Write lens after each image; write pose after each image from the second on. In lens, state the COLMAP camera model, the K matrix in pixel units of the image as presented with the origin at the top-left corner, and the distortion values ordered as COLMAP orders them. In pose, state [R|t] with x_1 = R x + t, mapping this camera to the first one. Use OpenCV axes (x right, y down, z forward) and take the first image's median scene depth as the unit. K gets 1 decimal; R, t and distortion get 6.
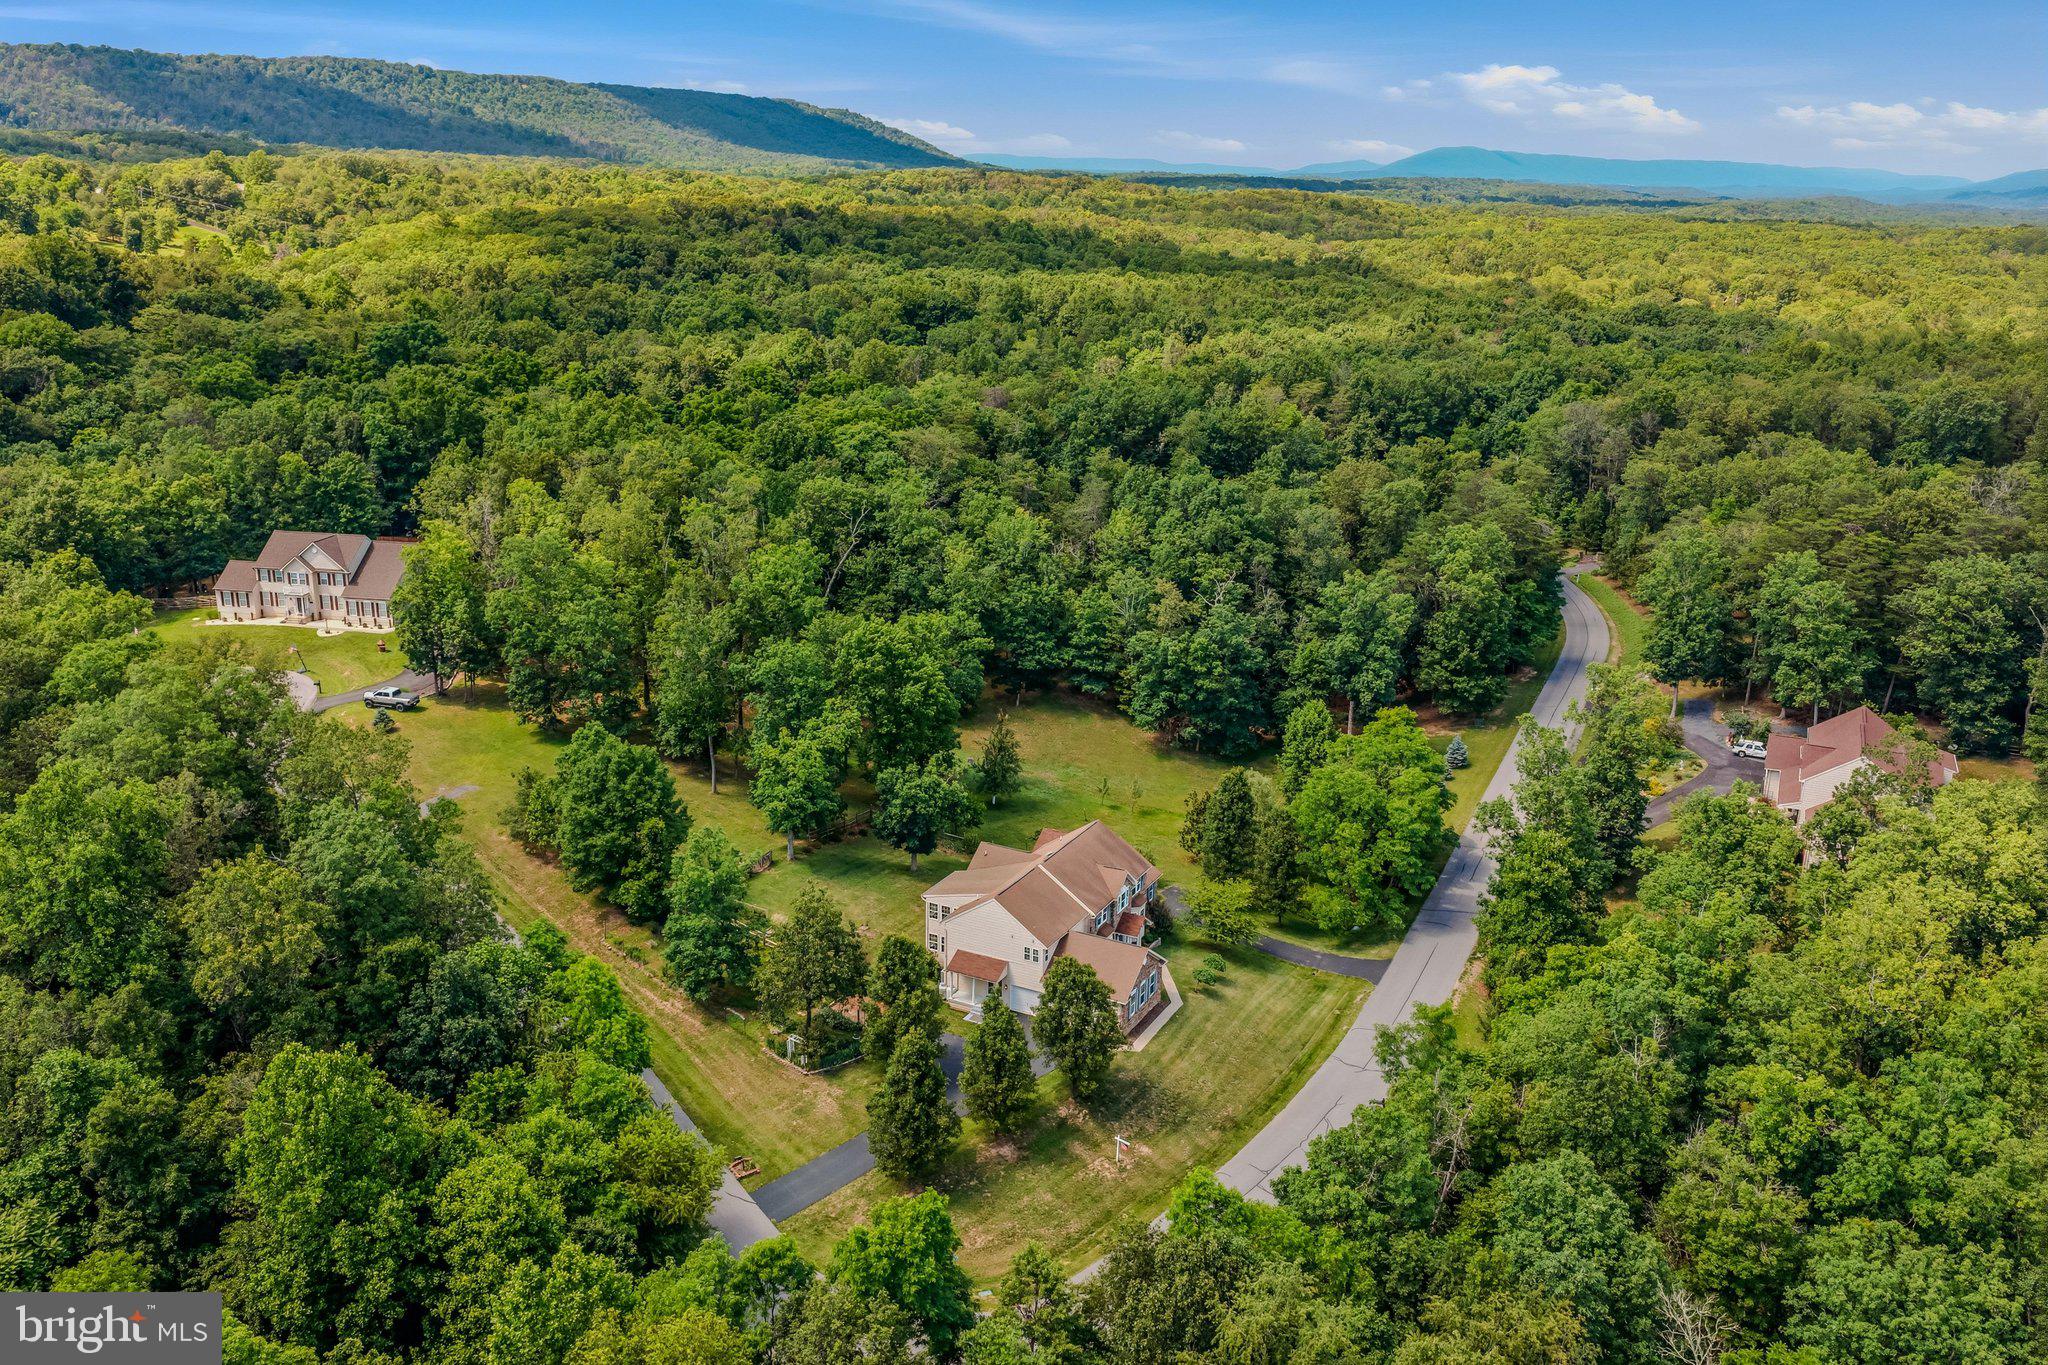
lens RADIAL K [[1699.2, 0, 1027.7], [0, 1699.2, 677.1], [0, 0, 1]] dist [0.016450, -0.030681]
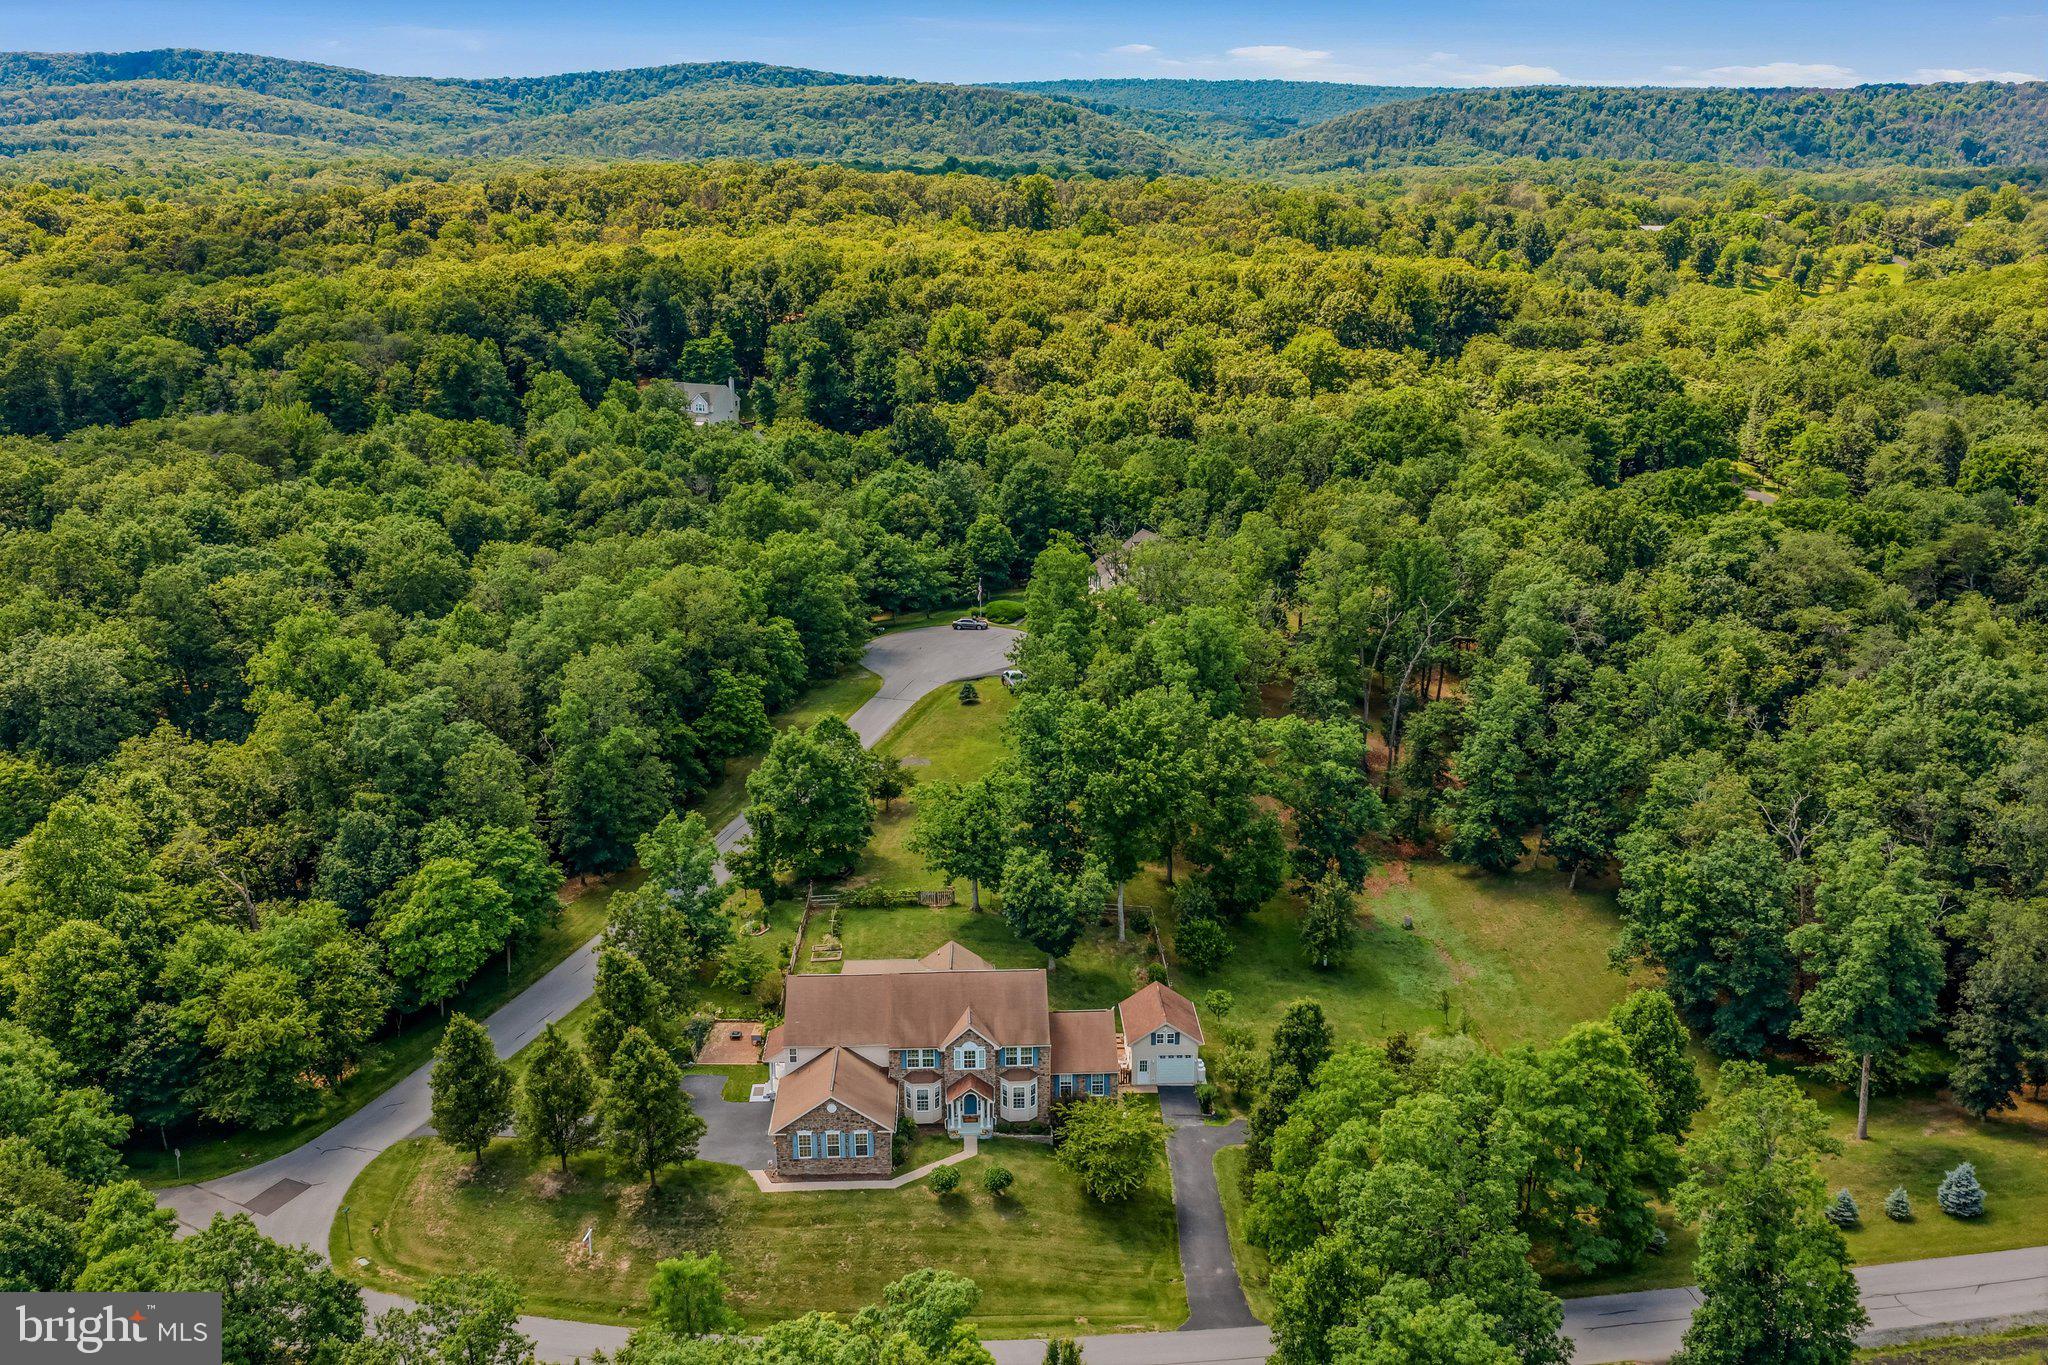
lens RADIAL K [[1699.2, 0, 1027.7], [0, 1699.2, 677.1], [0, 0, 1]] dist [0.016450, -0.030681]
pose [[0.491279, 0.220950, -0.842511, 0.523502], [-0.238530, 0.964440, 0.113836, -0.109067], [0.837704, 0.145039, 0.526513, 0.391669]]
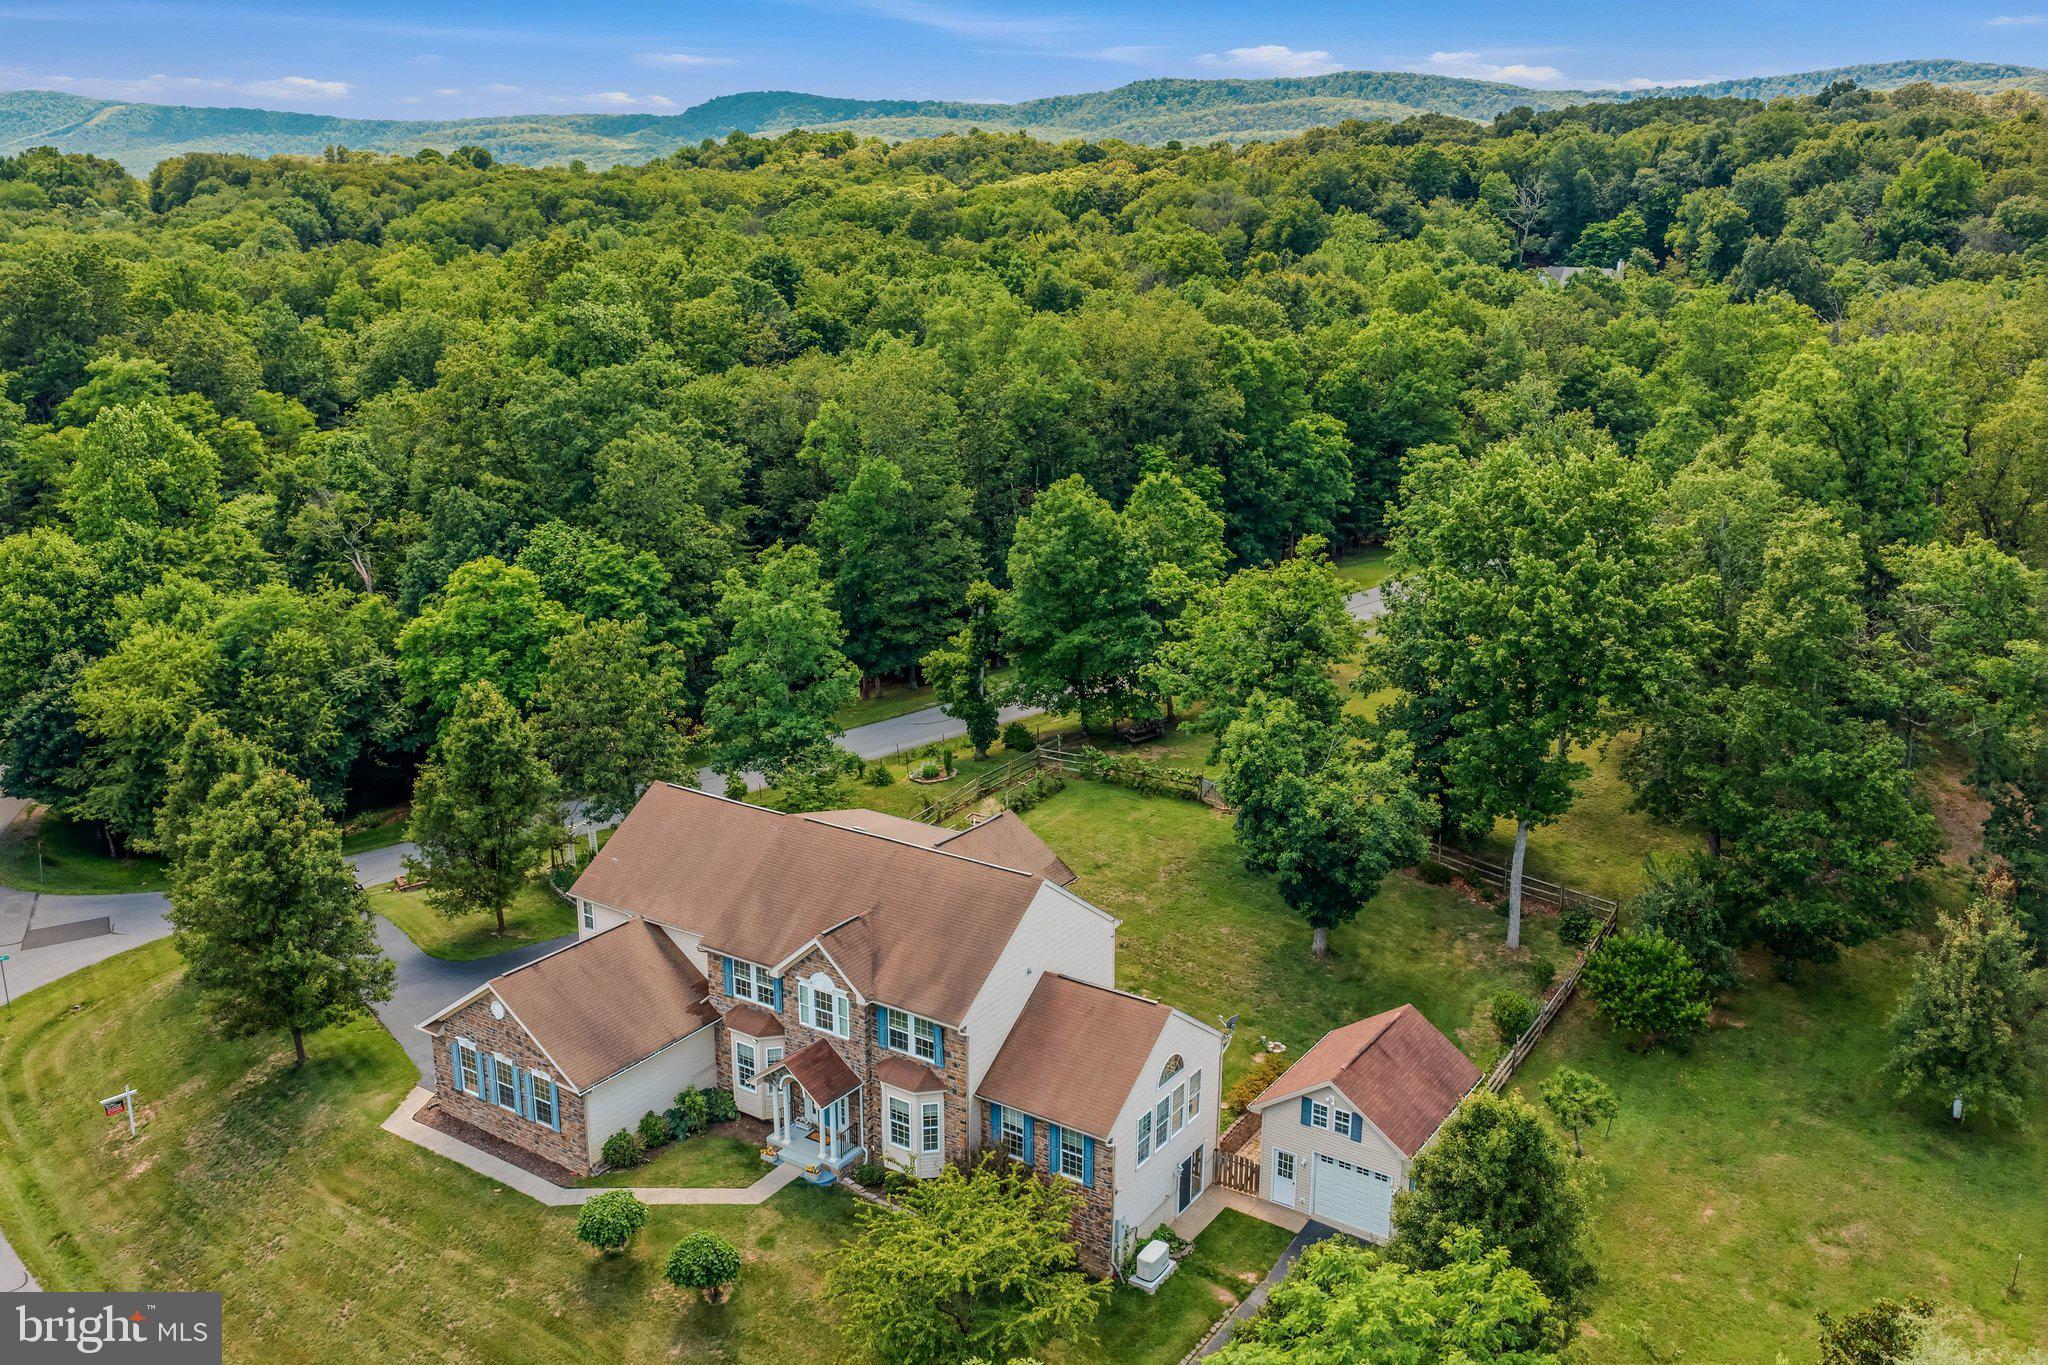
lens RADIAL K [[1699.2, 0, 1027.7], [0, 1699.2, 677.1], [0, 0, 1]] dist [0.016450, -0.030681]
pose [[-0.120040, 0.239142, -0.963536, 0.297591], [-0.291005, 0.919446, 0.264453, -0.043712], [0.949161, 0.312138, -0.040779, 0.735281]]
